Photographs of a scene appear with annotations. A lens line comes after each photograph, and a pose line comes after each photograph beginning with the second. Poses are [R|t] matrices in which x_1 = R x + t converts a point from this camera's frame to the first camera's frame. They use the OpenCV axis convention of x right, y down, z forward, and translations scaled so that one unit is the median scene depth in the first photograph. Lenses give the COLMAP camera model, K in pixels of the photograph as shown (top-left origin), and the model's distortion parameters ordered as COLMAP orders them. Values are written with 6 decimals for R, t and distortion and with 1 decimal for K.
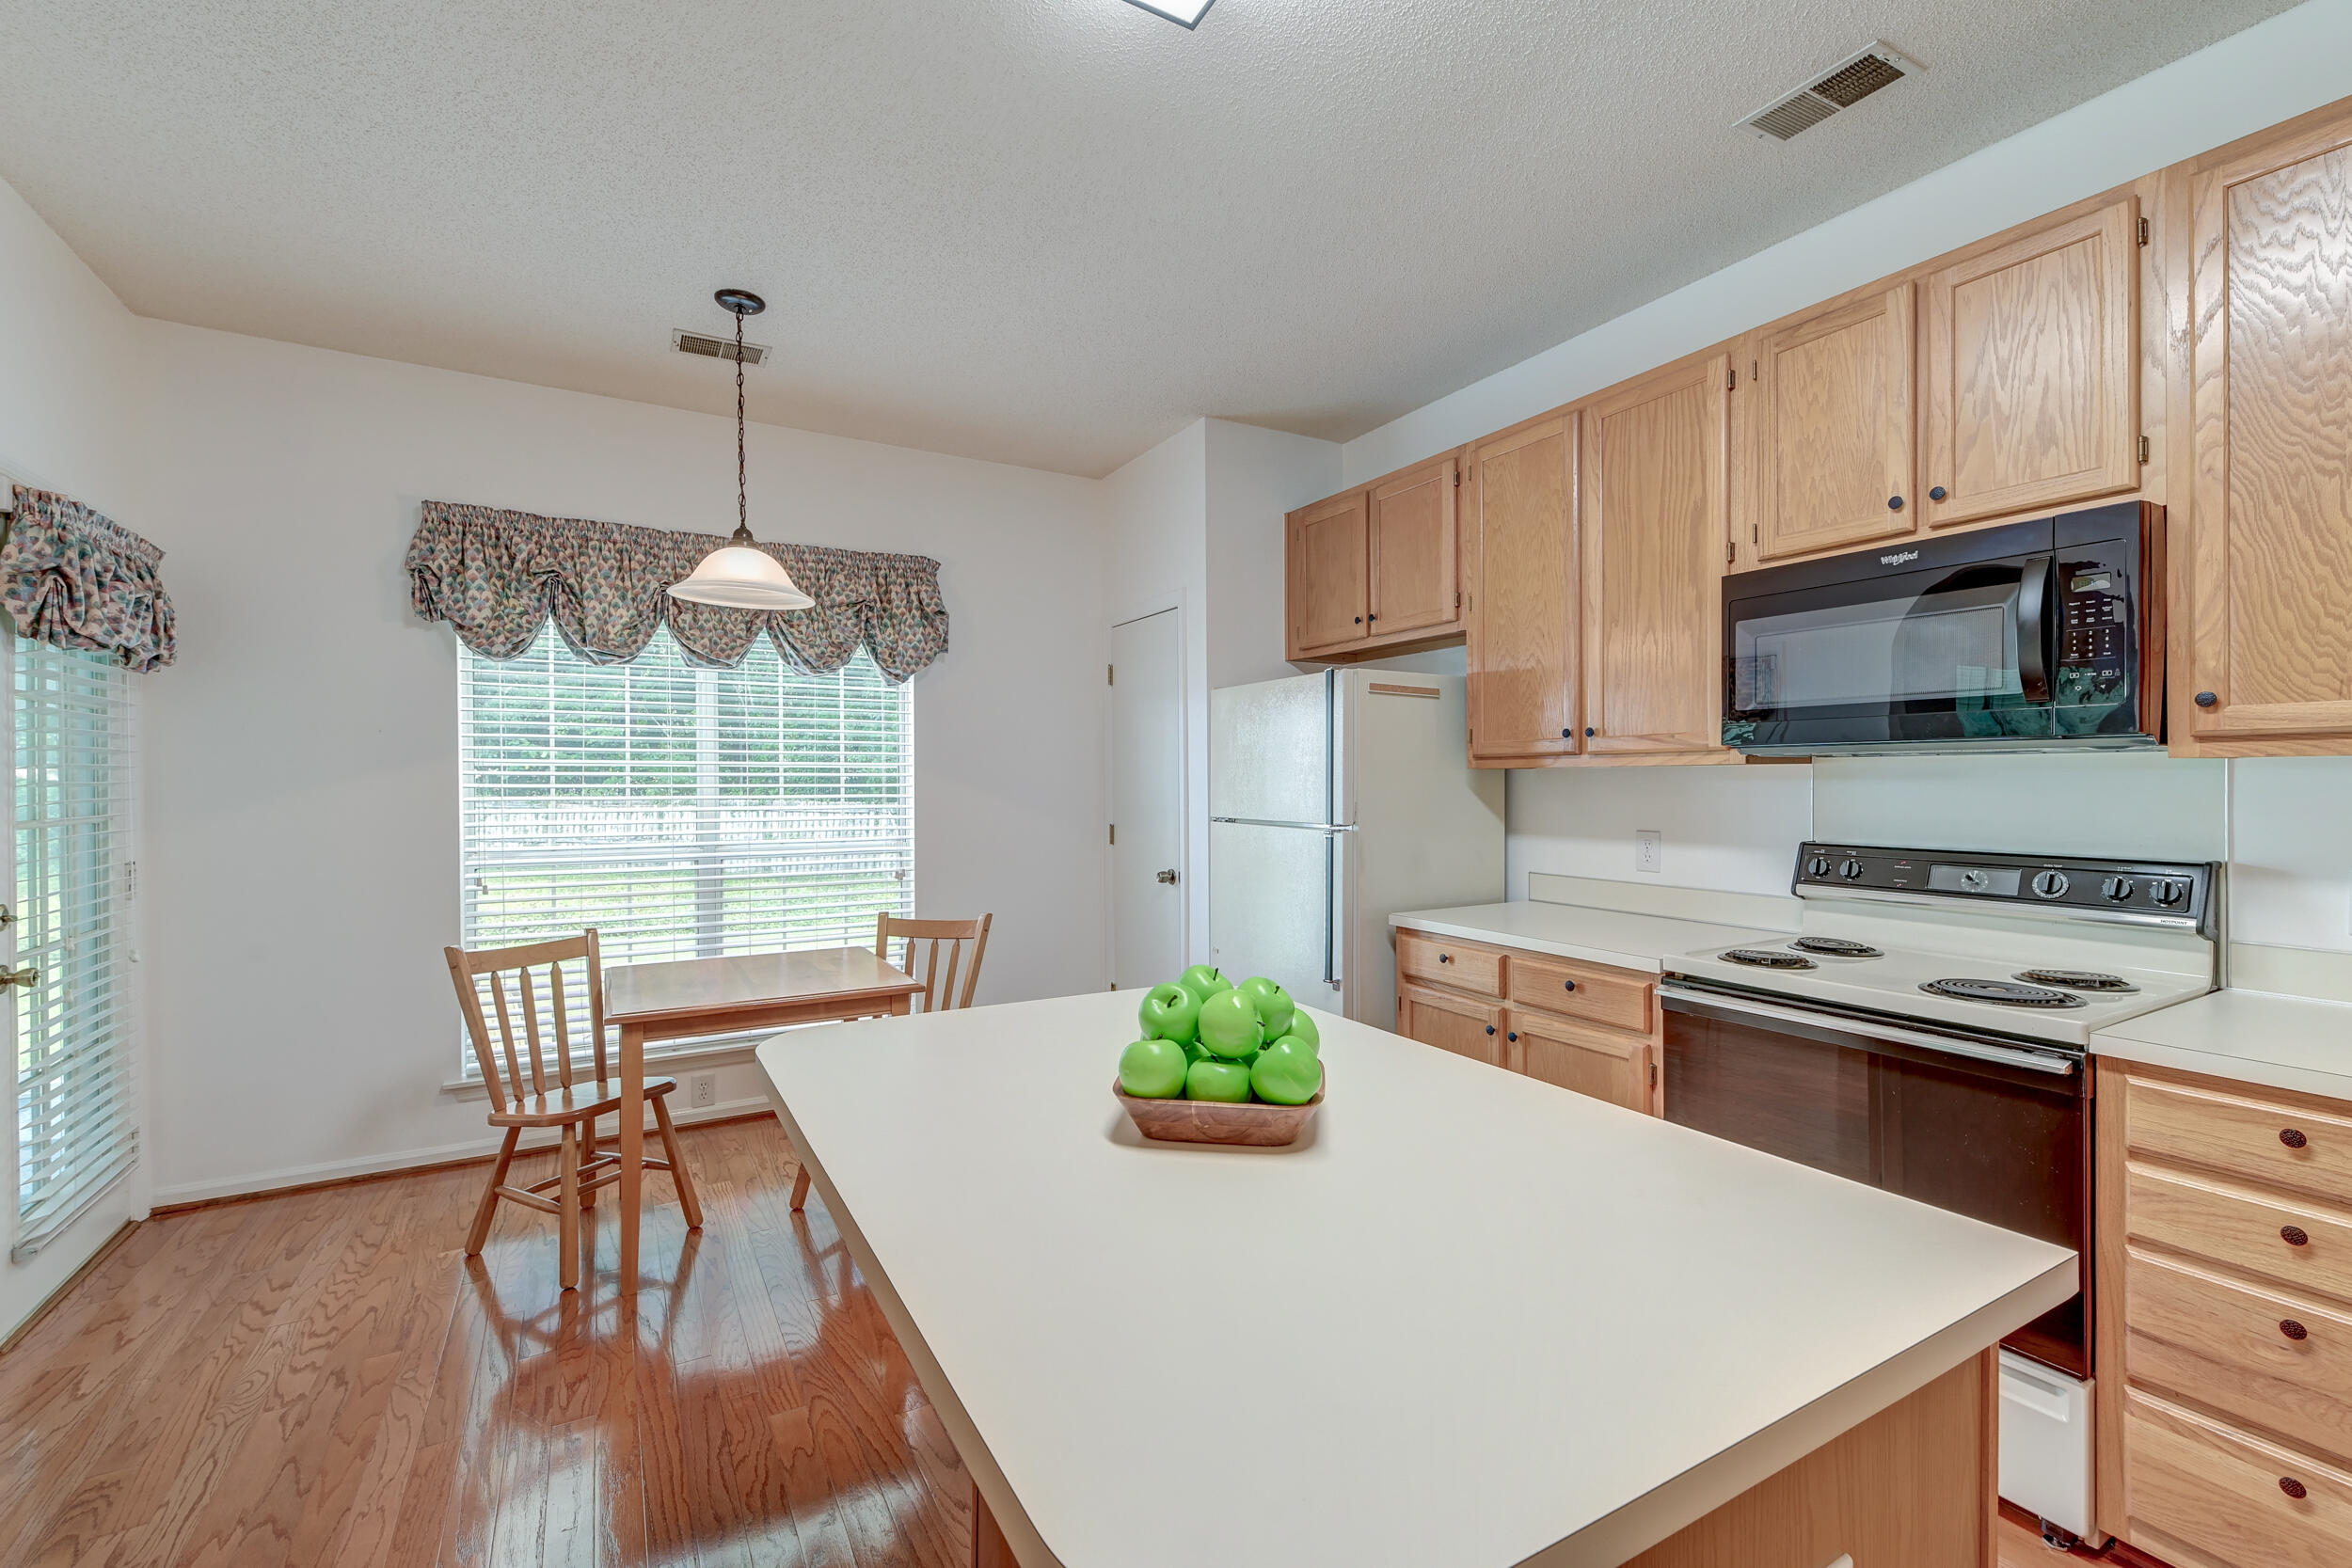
lens RADIAL K [[989.6, 0, 1177.6], [0, 989.6, 785.9], [0, 0, 1]] dist [0.014684, -0.000173]
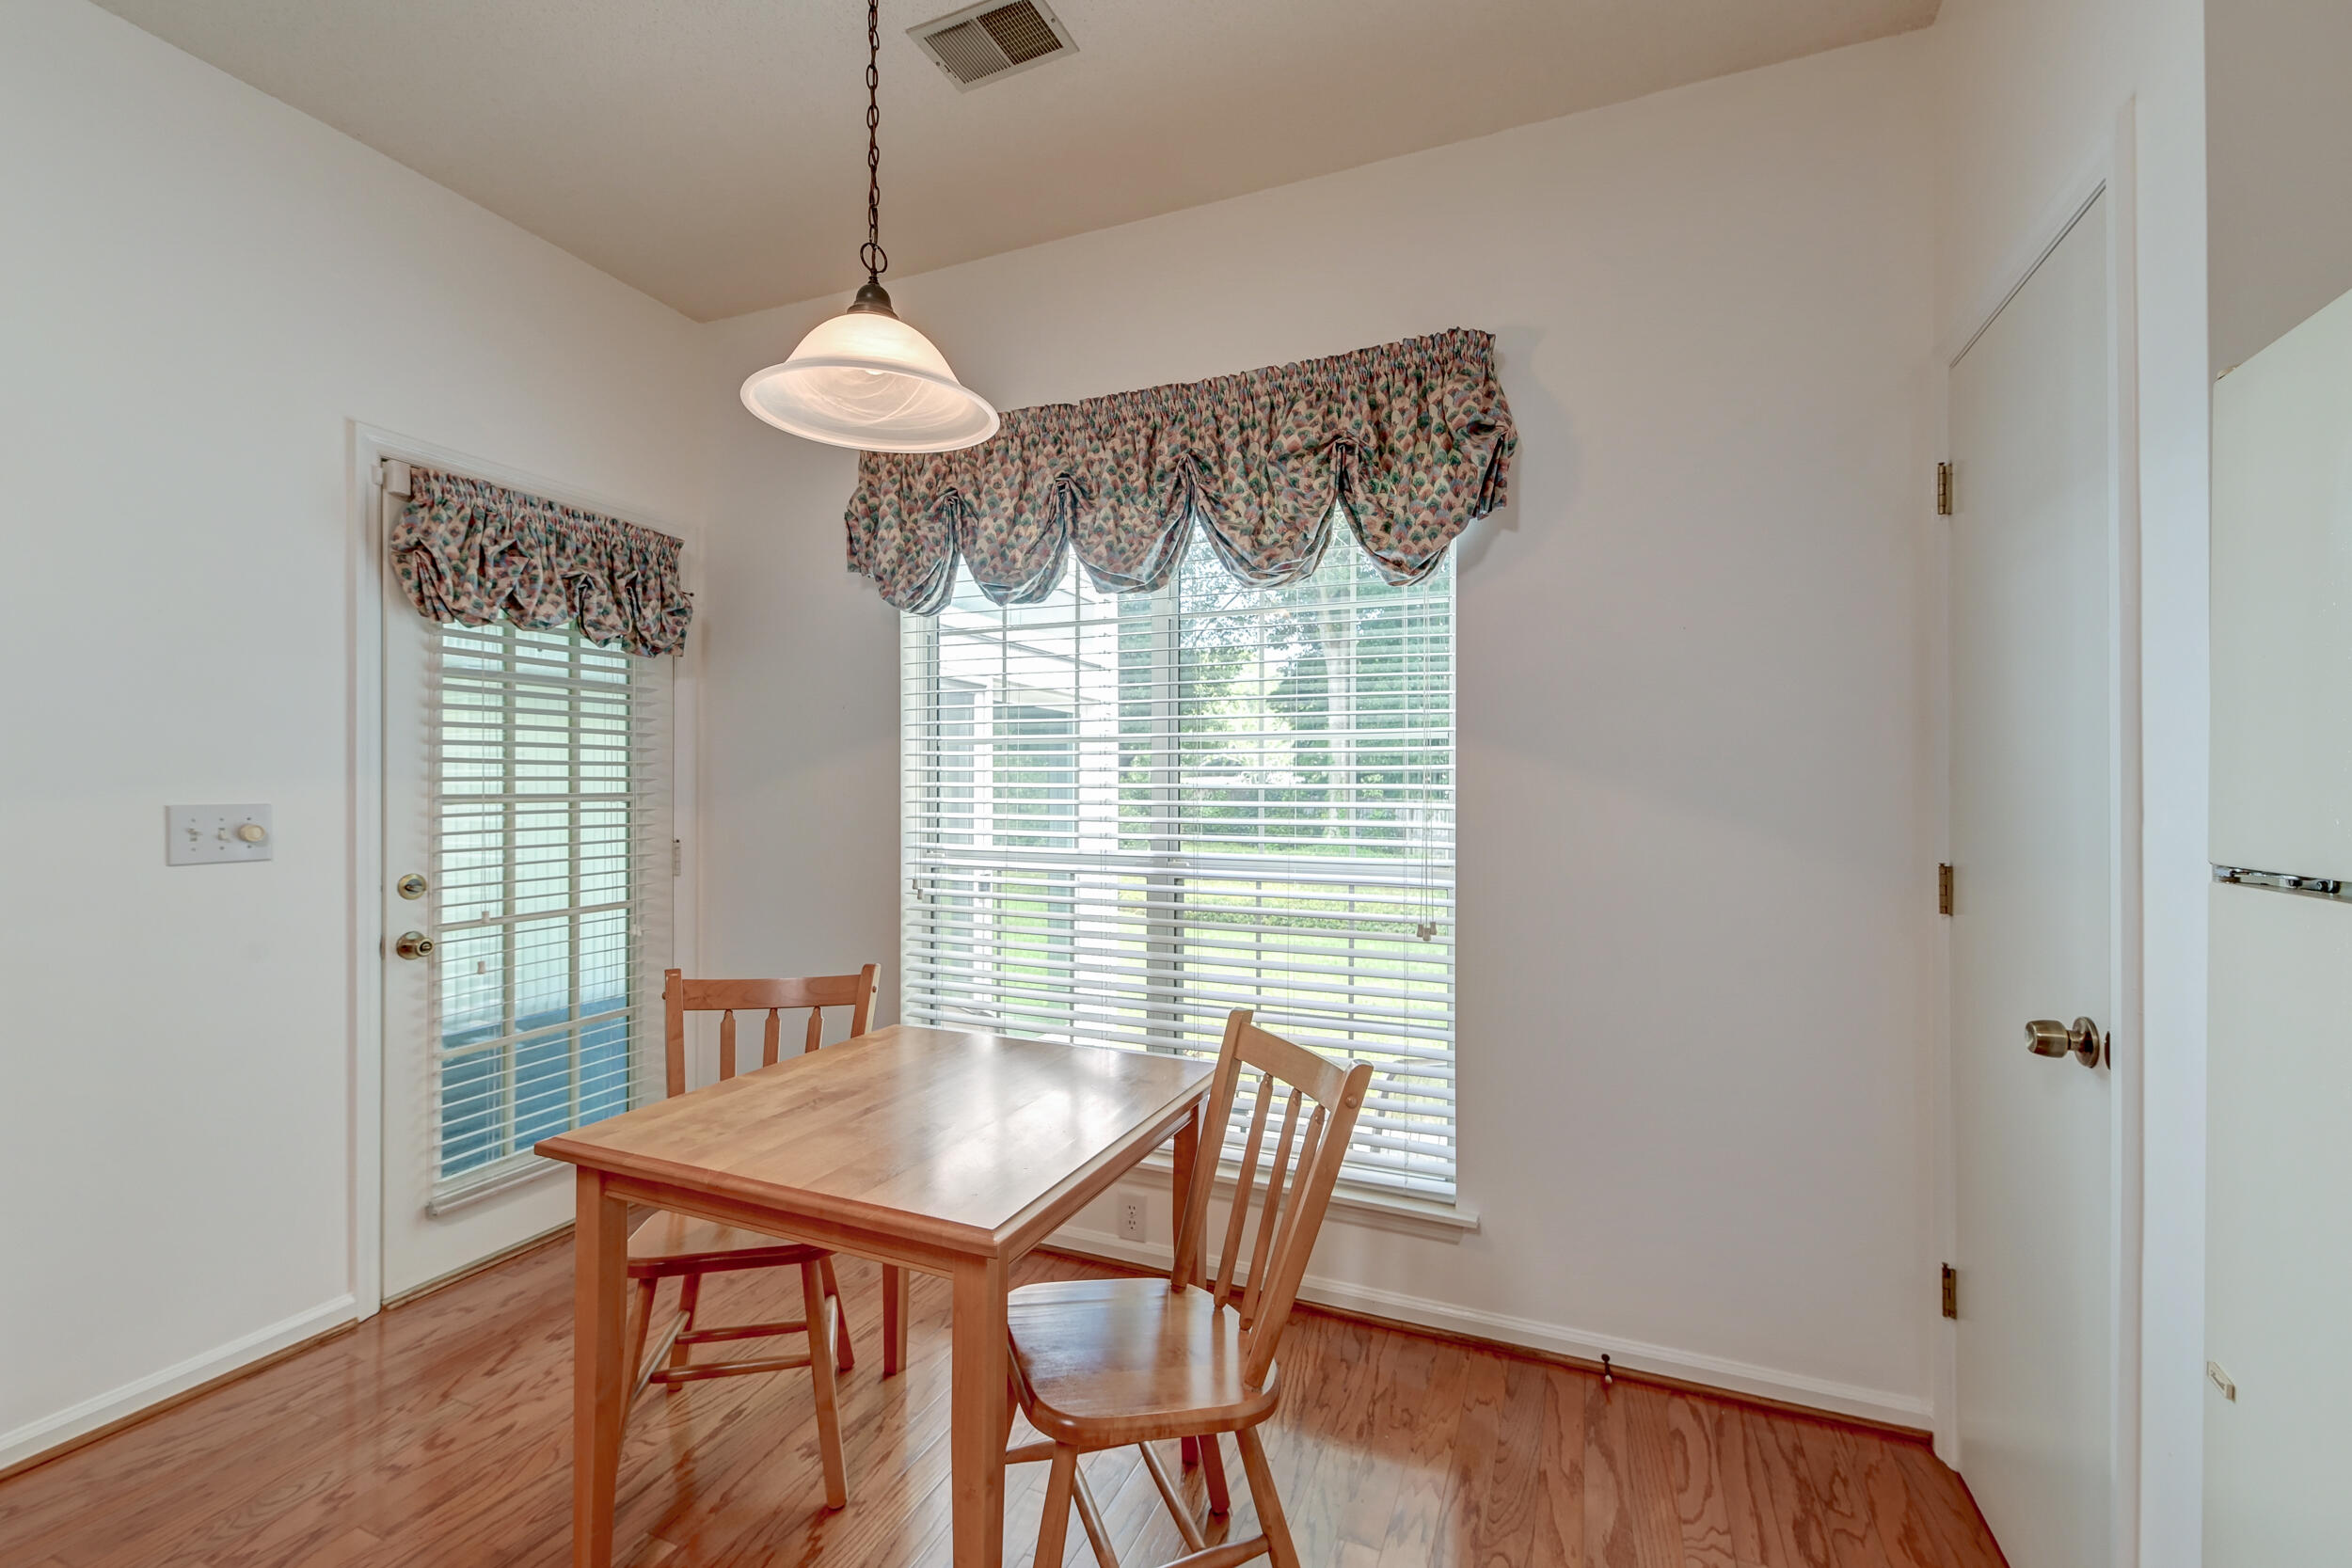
lens RADIAL K [[989.6, 0, 1177.6], [0, 989.6, 785.9], [0, 0, 1]] dist [0.014684, -0.000173]
pose [[0.598446, 0.003318, -0.801156, 0.102847], [-0.009139, 0.999955, -0.002685, 0.016571], [0.801111, 0.008929, 0.598449, 0.758229]]
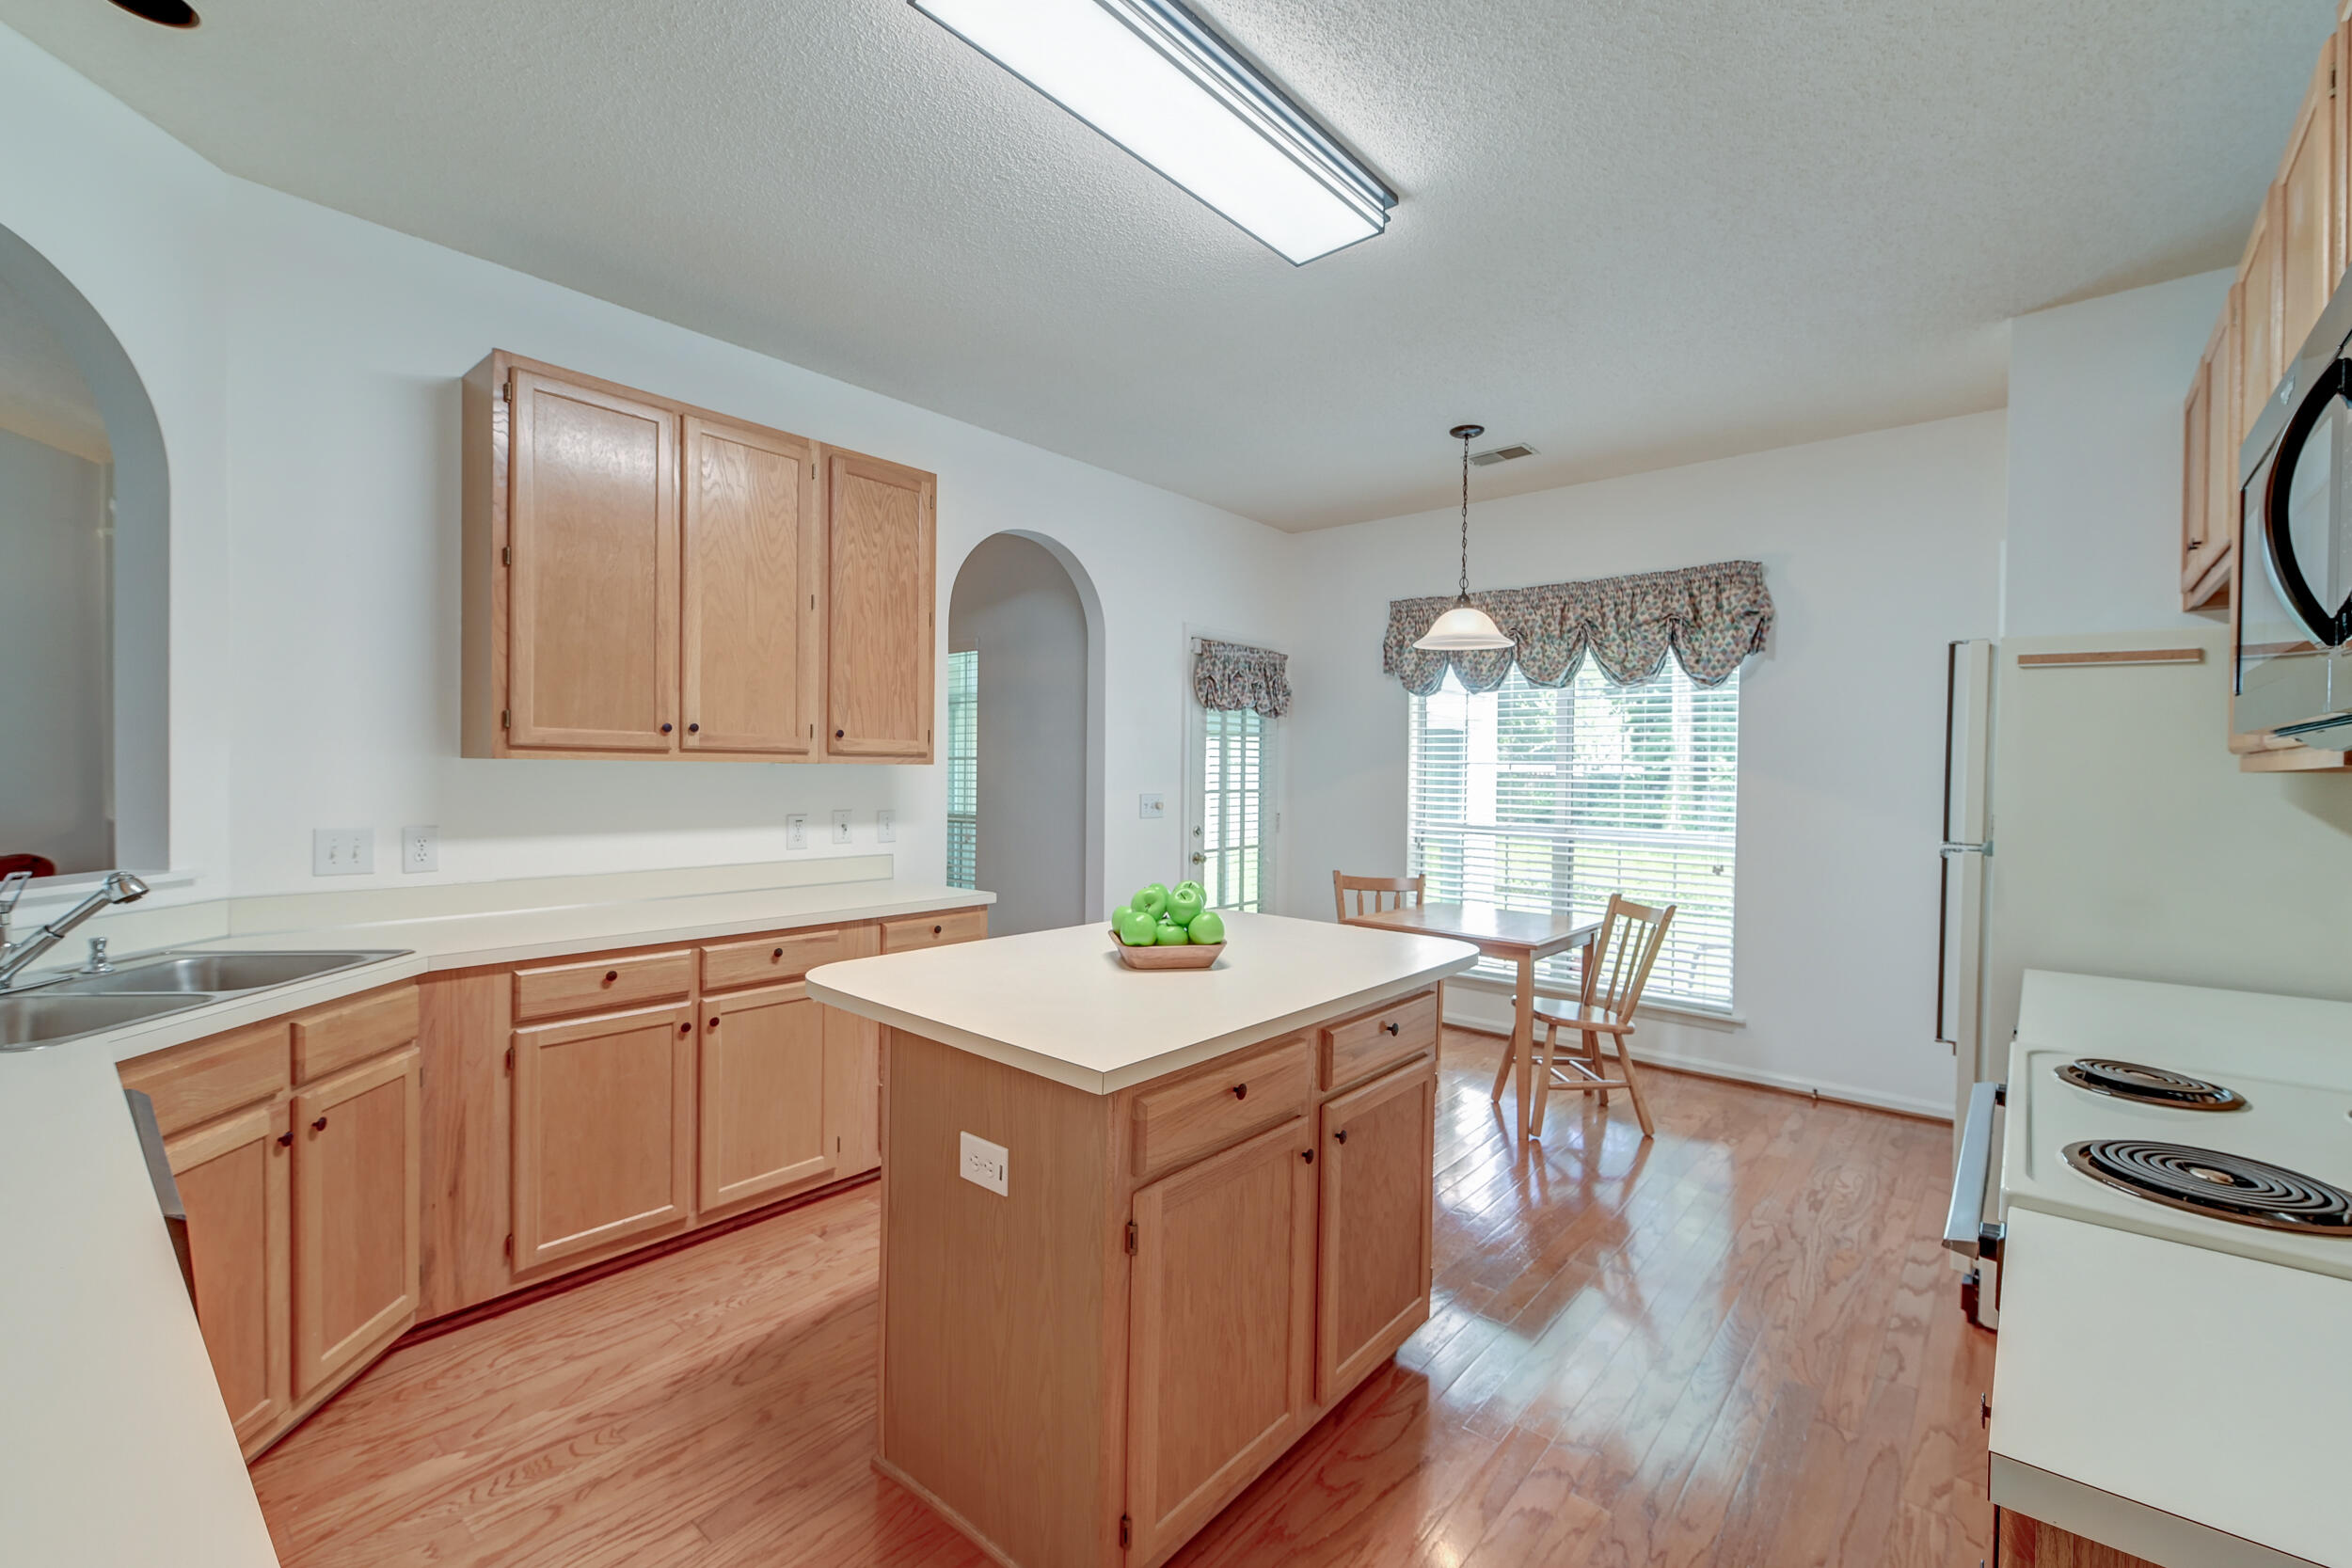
lens RADIAL K [[989.6, 0, 1177.6], [0, 989.6, 785.9], [0, 0, 1]] dist [0.014684, -0.000173]
pose [[0.325776, 0.021028, -0.945213, 0.703370], [-0.020346, 0.999677, 0.015228, -0.004167], [0.945228, 0.014271, 0.326099, 0.164077]]
